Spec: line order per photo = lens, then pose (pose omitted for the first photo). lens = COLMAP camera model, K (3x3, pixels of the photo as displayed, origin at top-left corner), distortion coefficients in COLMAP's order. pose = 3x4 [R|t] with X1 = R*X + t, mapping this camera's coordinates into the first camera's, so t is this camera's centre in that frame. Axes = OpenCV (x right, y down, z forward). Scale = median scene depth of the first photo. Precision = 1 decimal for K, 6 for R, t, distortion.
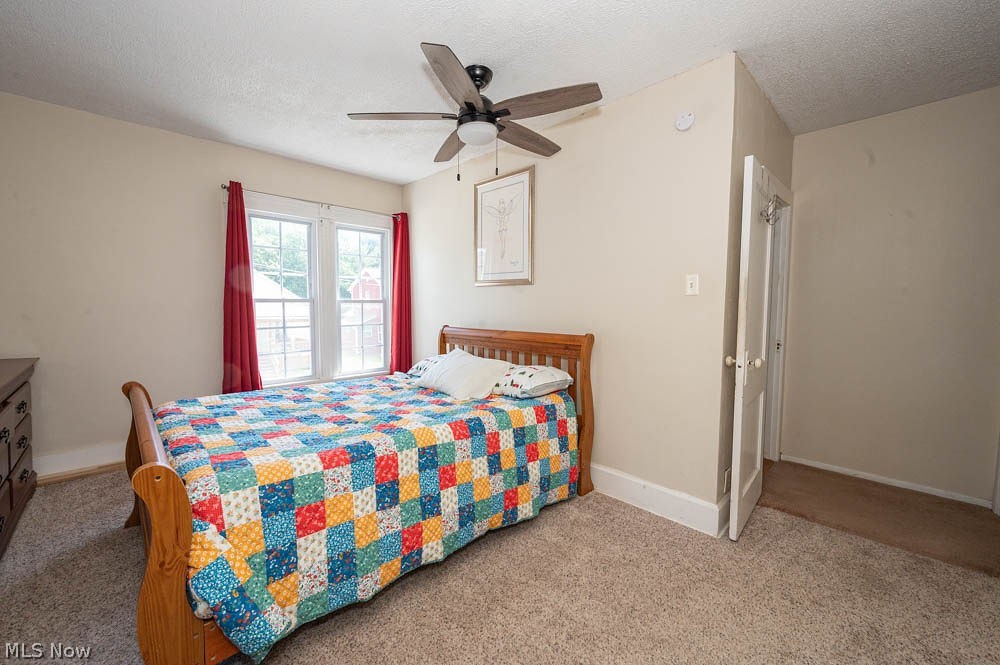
lens RADIAL K [[393.7, 0, 478.6], [0, 393.7, 331.2], [0, 0, 1]] dist [0.000720, 0.000015]
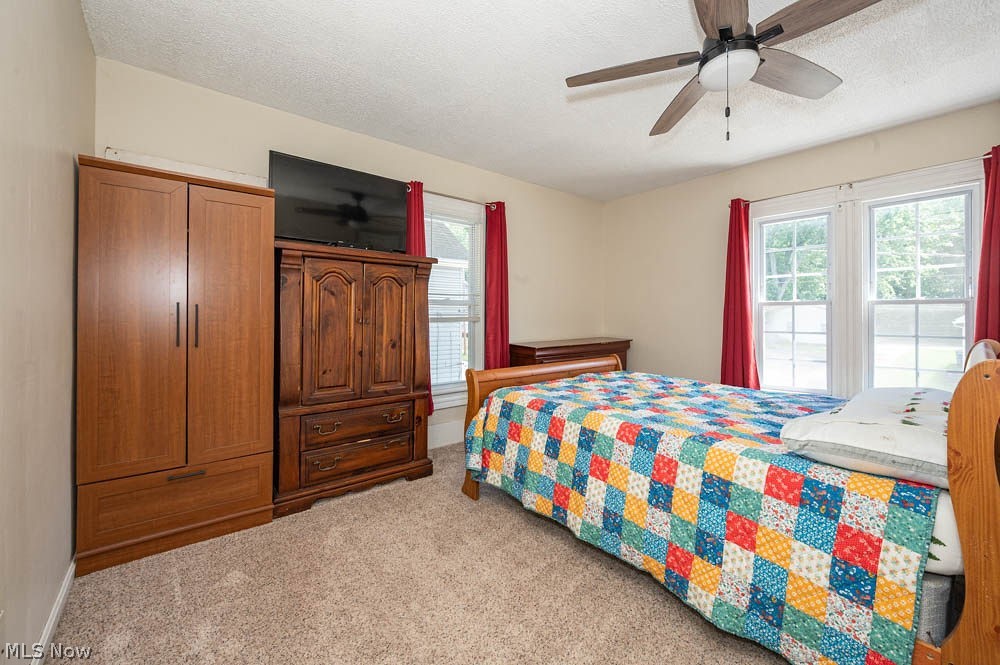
lens RADIAL K [[406.8, 0, 525.8], [0, 406.8, 314.0], [0, 0, 1]] dist [-0.001354, -0.000157]
pose [[-0.026544, -0.006407, -0.999627, 0.869087], [-0.073033, 0.997320, -0.004453, -0.004322], [0.996976, 0.072888, -0.026941, 0.728109]]
